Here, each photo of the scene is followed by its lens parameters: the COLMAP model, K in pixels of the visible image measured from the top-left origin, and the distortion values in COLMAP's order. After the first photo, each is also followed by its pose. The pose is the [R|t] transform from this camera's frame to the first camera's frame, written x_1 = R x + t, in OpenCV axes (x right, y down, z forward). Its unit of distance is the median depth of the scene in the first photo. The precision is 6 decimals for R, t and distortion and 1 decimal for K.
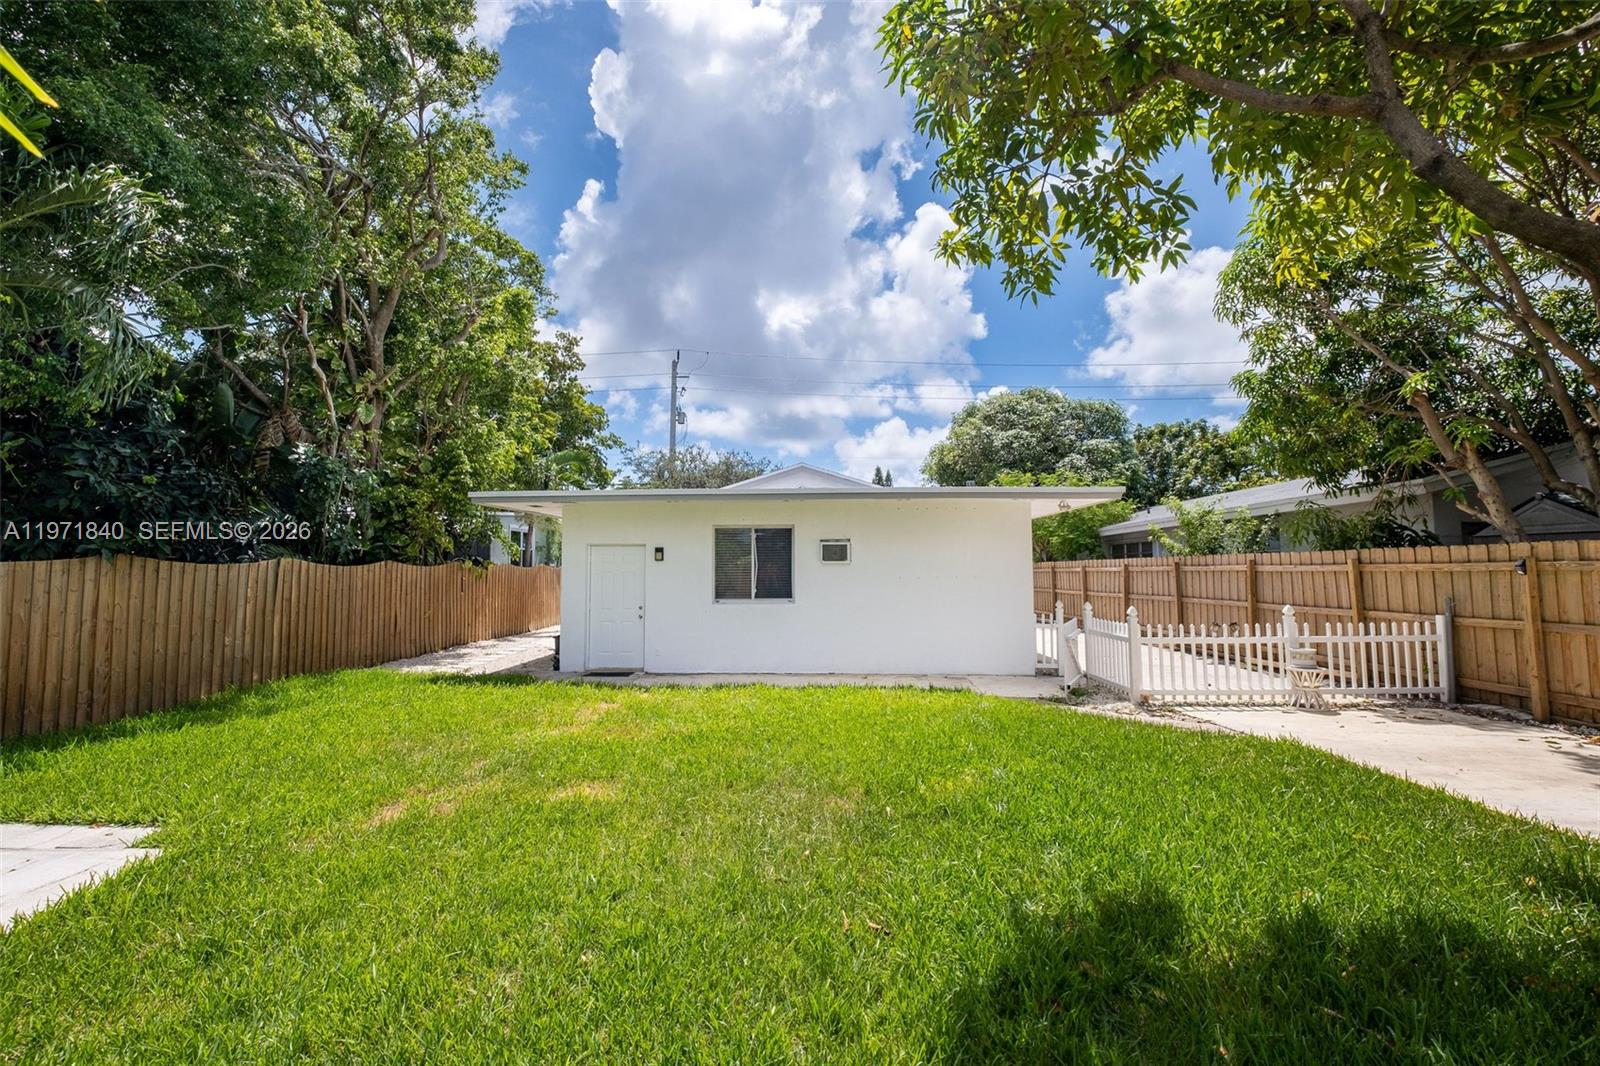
lens RADIAL K [[700.4, 0, 798.2], [0, 700.4, 526.6], [0, 0, 1]] dist [-0.000146, -0.000076]
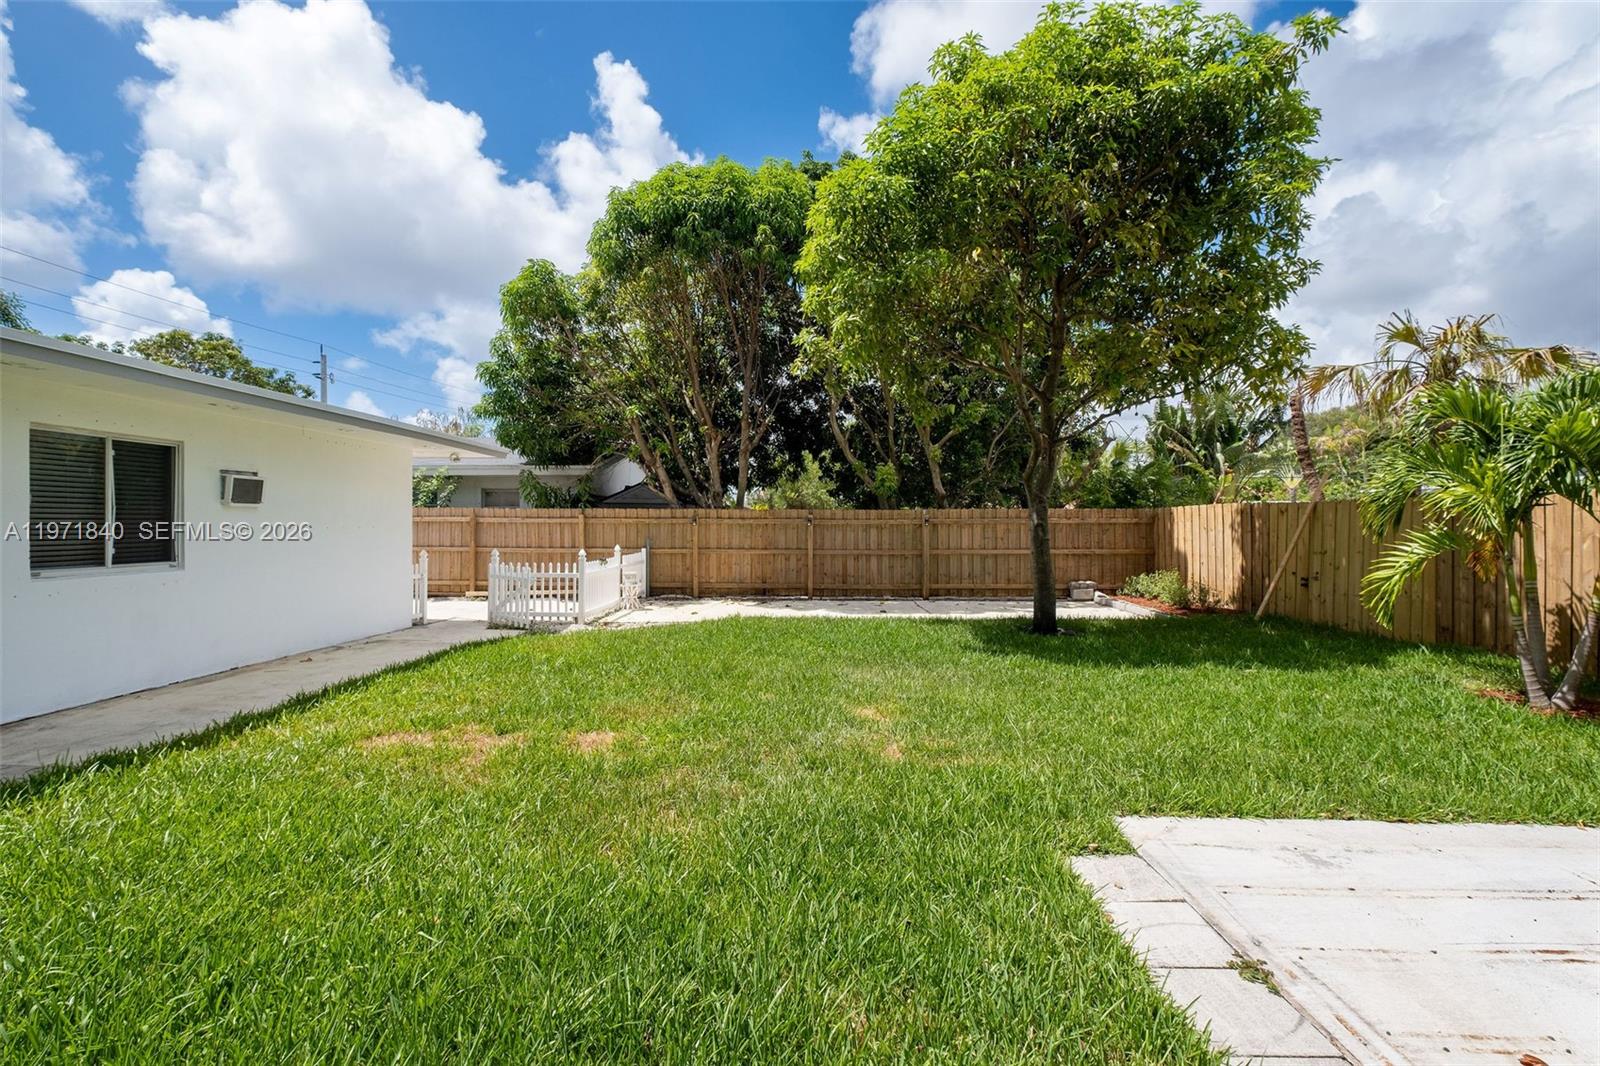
lens RADIAL K [[700.4, 0, 798.7], [0, 700.4, 527.3], [0, 0, 1]] dist [-0.000146, -0.000076]
pose [[0.011520, -0.000835, 0.999933, -0.618551], [-0.068991, 0.997616, 0.001628, 0.033758], [-0.997551, -0.069006, 0.011435, 0.451399]]
